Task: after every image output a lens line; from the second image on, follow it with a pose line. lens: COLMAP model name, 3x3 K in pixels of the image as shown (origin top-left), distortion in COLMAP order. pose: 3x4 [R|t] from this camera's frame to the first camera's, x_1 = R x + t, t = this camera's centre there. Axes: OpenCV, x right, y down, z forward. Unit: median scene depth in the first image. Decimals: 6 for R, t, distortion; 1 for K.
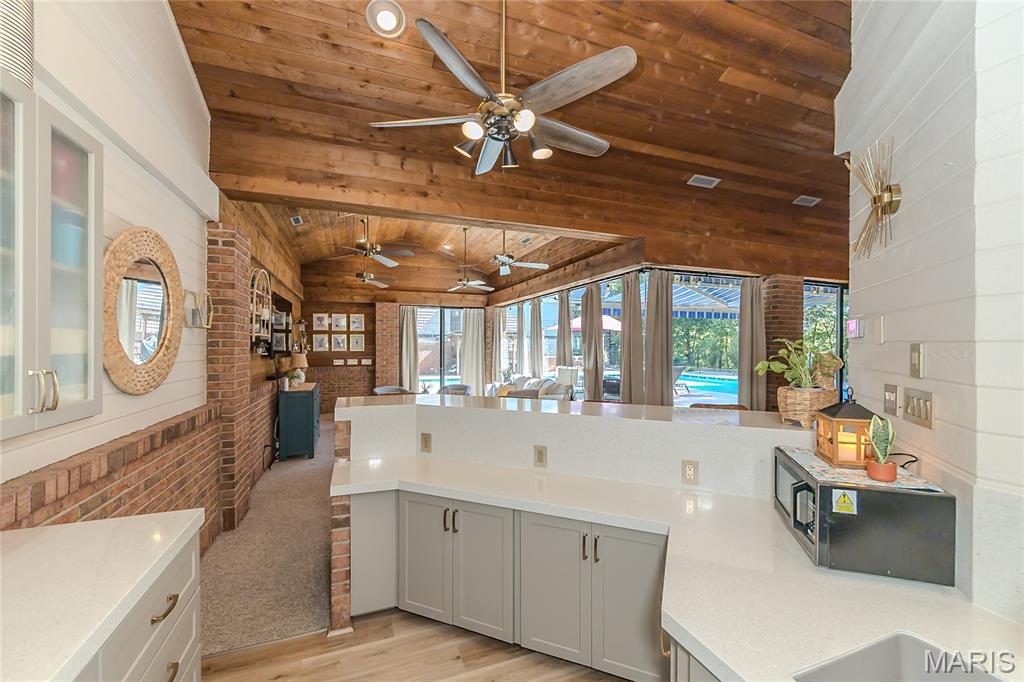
lens RADIAL K [[418.7, 0, 517.0], [0, 418.7, 344.1], [0, 0, 1]] dist [-0.003909, -0.000948]
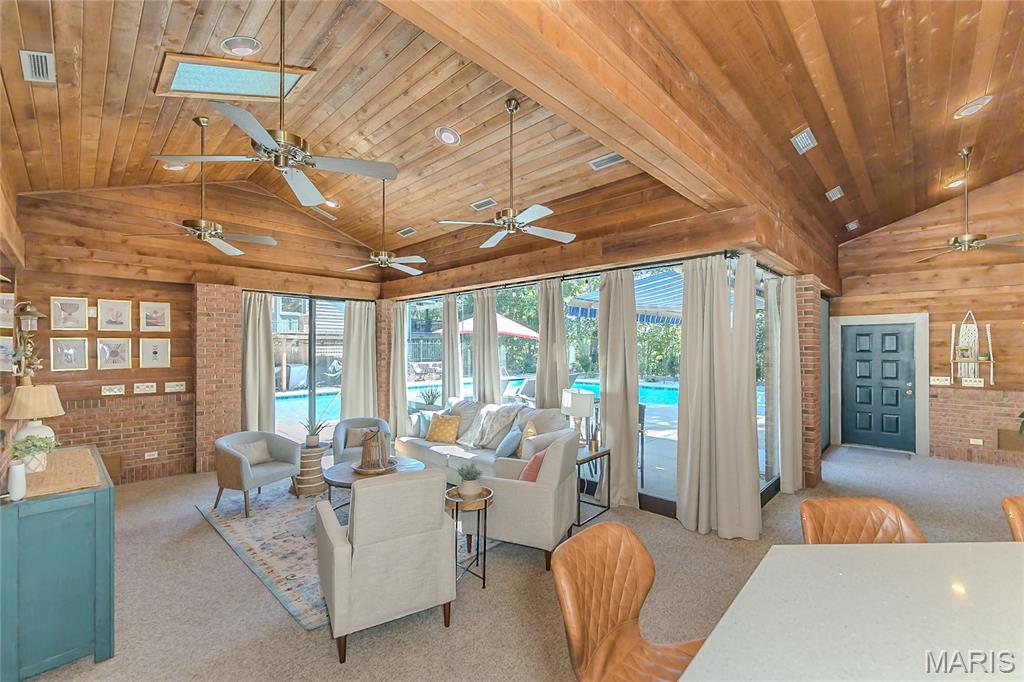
lens RADIAL K [[418.7, 0, 510.4], [0, 418.7, 344.5], [0, 0, 1]] dist [-0.003909, -0.000948]
pose [[0.903031, -0.000866, 0.429574, -0.193740], [0.001790, 0.999997, -0.001746, -0.013211], [-0.429571, 0.002346, 0.903030, 0.295573]]
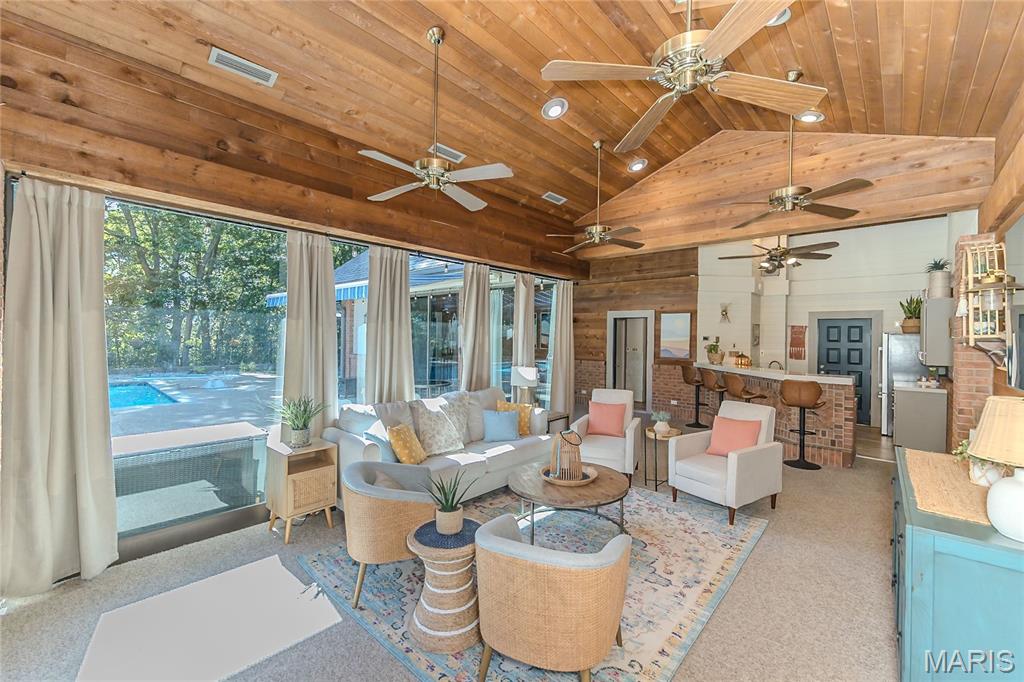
lens RADIAL K [[418.7, 0, 511.2], [0, 418.7, 337.0], [0, 0, 1]] dist [-0.003909, -0.000948]
pose [[-0.442140, -0.014141, 0.896835, -0.462033], [-0.018306, 0.999810, 0.006739, -0.002705], [-0.896759, -0.013438, -0.442314, 1.050405]]
